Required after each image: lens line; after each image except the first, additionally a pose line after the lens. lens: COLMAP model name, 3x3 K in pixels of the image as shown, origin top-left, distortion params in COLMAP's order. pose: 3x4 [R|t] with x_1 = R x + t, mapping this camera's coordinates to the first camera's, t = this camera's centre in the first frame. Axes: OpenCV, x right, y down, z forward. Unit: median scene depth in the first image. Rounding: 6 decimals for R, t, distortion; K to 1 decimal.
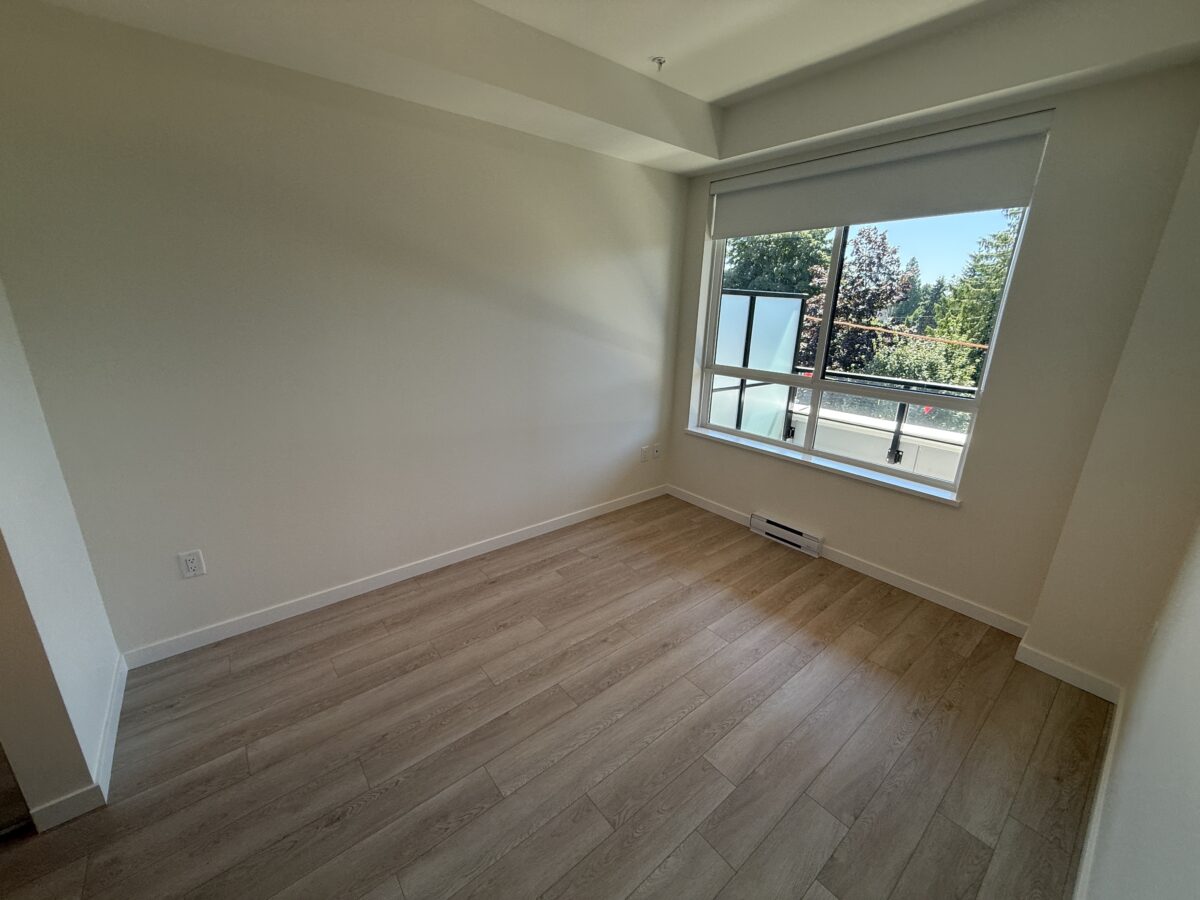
lens RADIAL K [[477.3, 0, 598.2], [0, 477.3, 447.7], [0, 0, 1]] dist [0.003321, 0.000269]
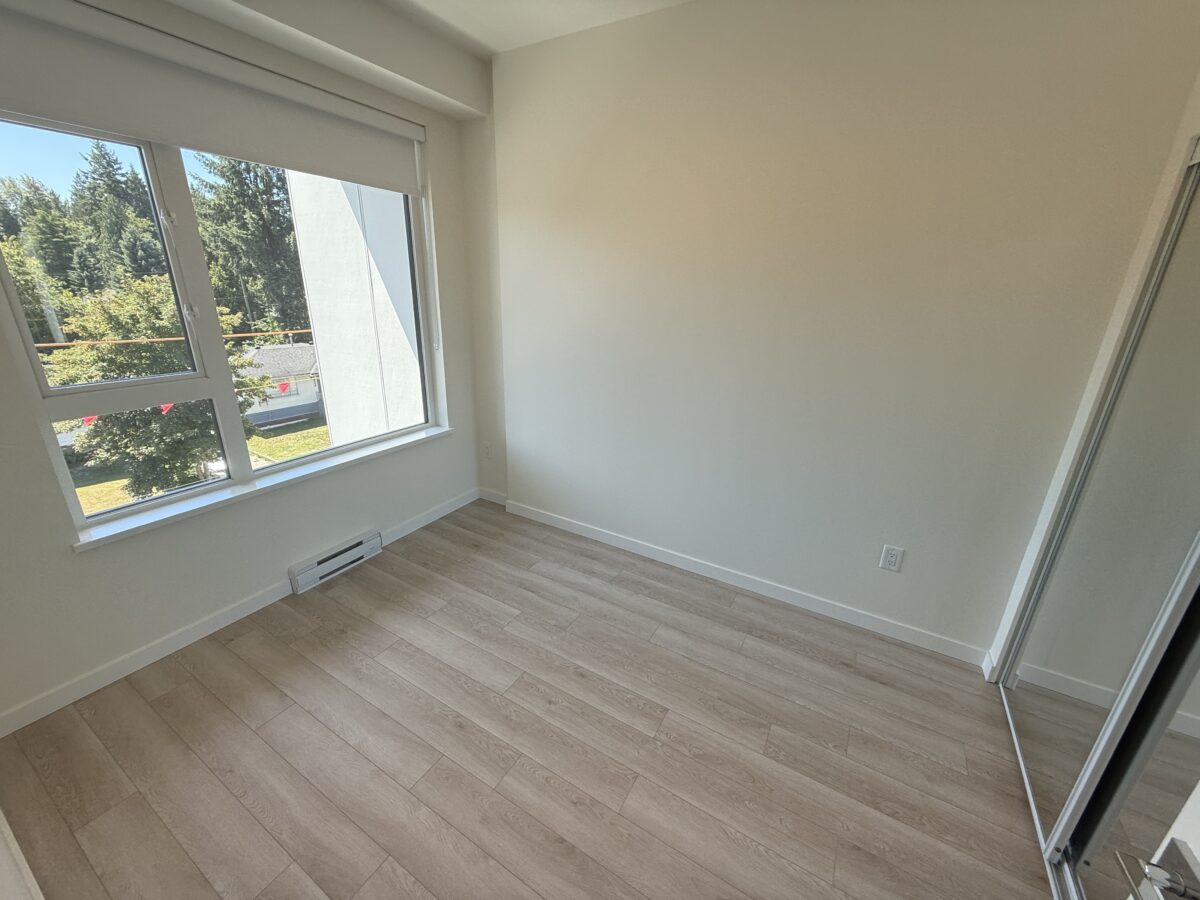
lens RADIAL K [[477.3, 0, 595.9], [0, 477.3, 448.0], [0, 0, 1]] dist [0.003321, 0.000269]
pose [[-0.342756, -0.342953, 0.874587, -0.441511], [0.234856, 0.870137, 0.433249, -0.255205], [-0.909594, 0.353901, -0.217700, 0.728251]]
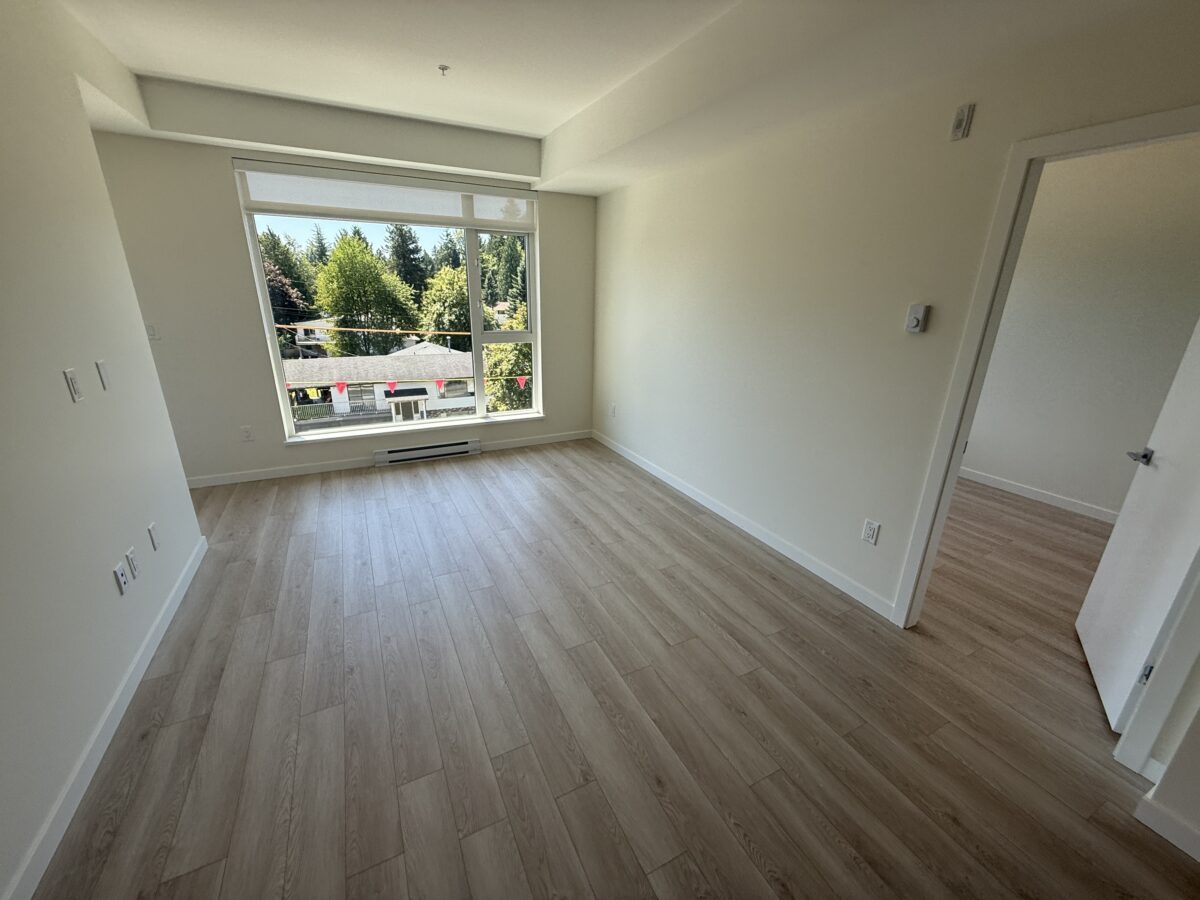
lens RADIAL K [[477.3, 0, 595.1], [0, 477.3, 447.6], [0, 0, 1]] dist [0.003321, 0.000269]
pose [[0.212457, -0.332669, 0.918800, -1.172803], [0.271436, 0.923353, 0.271553, -0.413632], [-0.938714, 0.191702, 0.286472, 1.164154]]
